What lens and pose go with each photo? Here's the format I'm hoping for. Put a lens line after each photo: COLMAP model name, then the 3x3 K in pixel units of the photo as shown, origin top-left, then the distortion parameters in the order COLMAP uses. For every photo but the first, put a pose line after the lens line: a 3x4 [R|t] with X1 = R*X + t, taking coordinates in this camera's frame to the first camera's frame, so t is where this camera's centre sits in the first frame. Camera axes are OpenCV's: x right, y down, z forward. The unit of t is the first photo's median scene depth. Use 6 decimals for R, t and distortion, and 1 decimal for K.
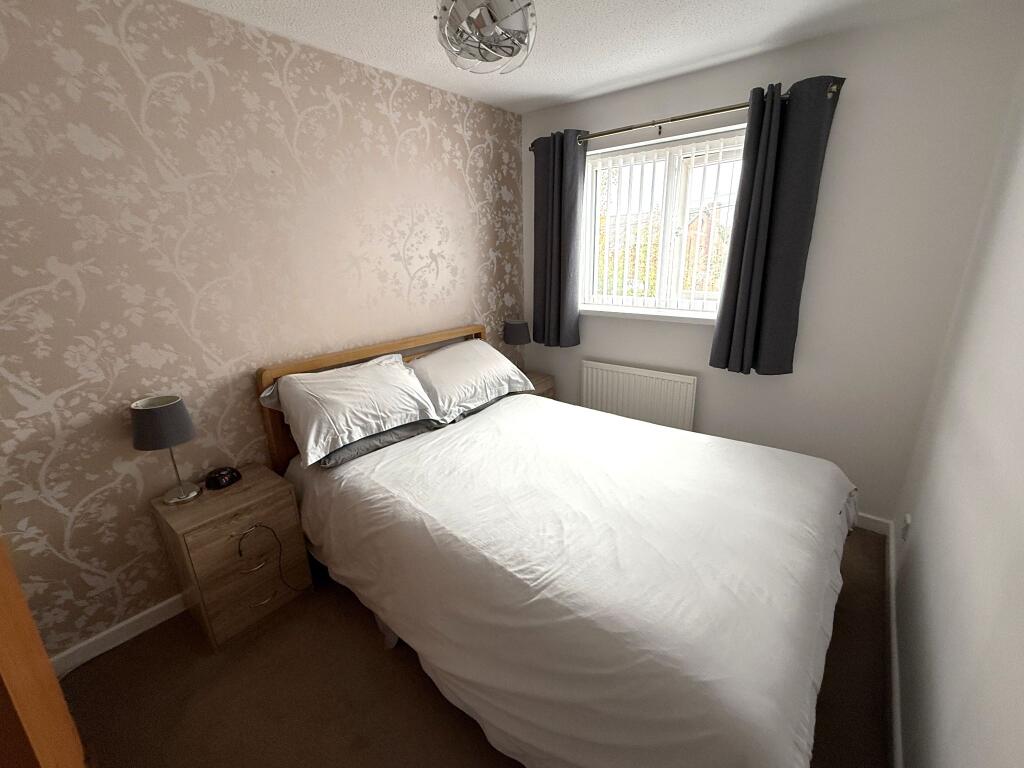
lens RADIAL K [[416.0, 0, 512.0], [0, 416.0, 384.0], [0, 0, 1]] dist [0.001163, 0.000054]
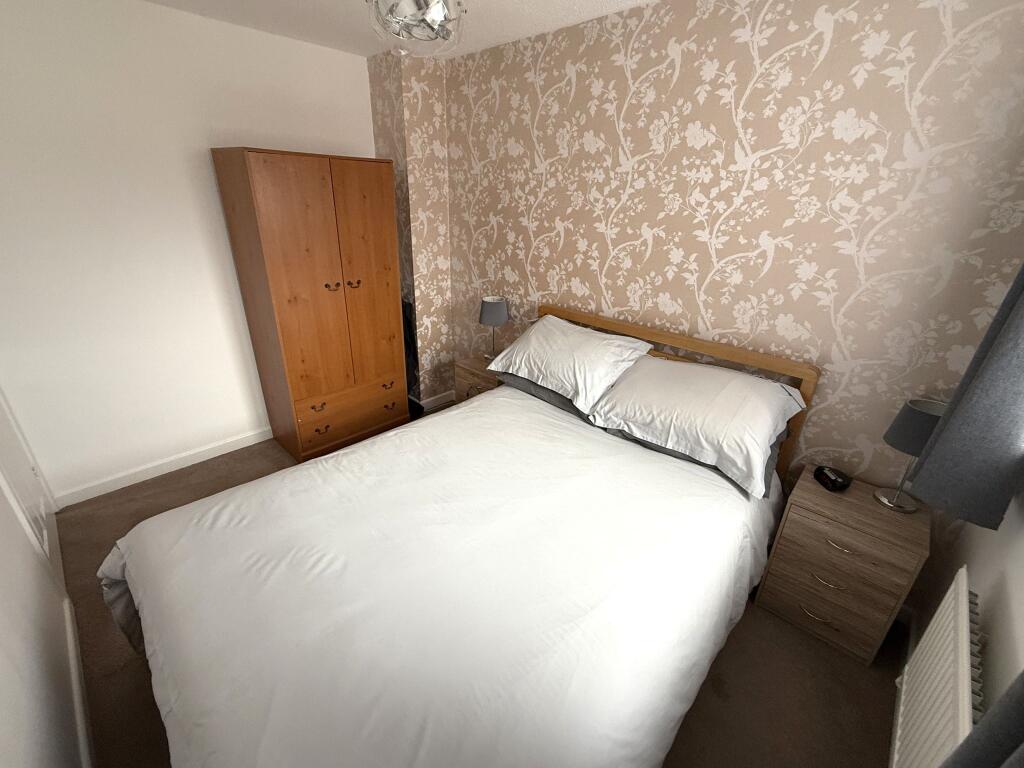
lens RADIAL K [[416.0, 0, 512.0], [0, 416.0, 384.0], [0, 0, 1]] dist [0.001163, 0.000054]
pose [[-0.033106, 0.394004, -0.918512, 0.690023], [-0.368536, 0.849444, 0.377659, -0.271162], [0.929024, 0.351008, 0.117083, 0.787862]]
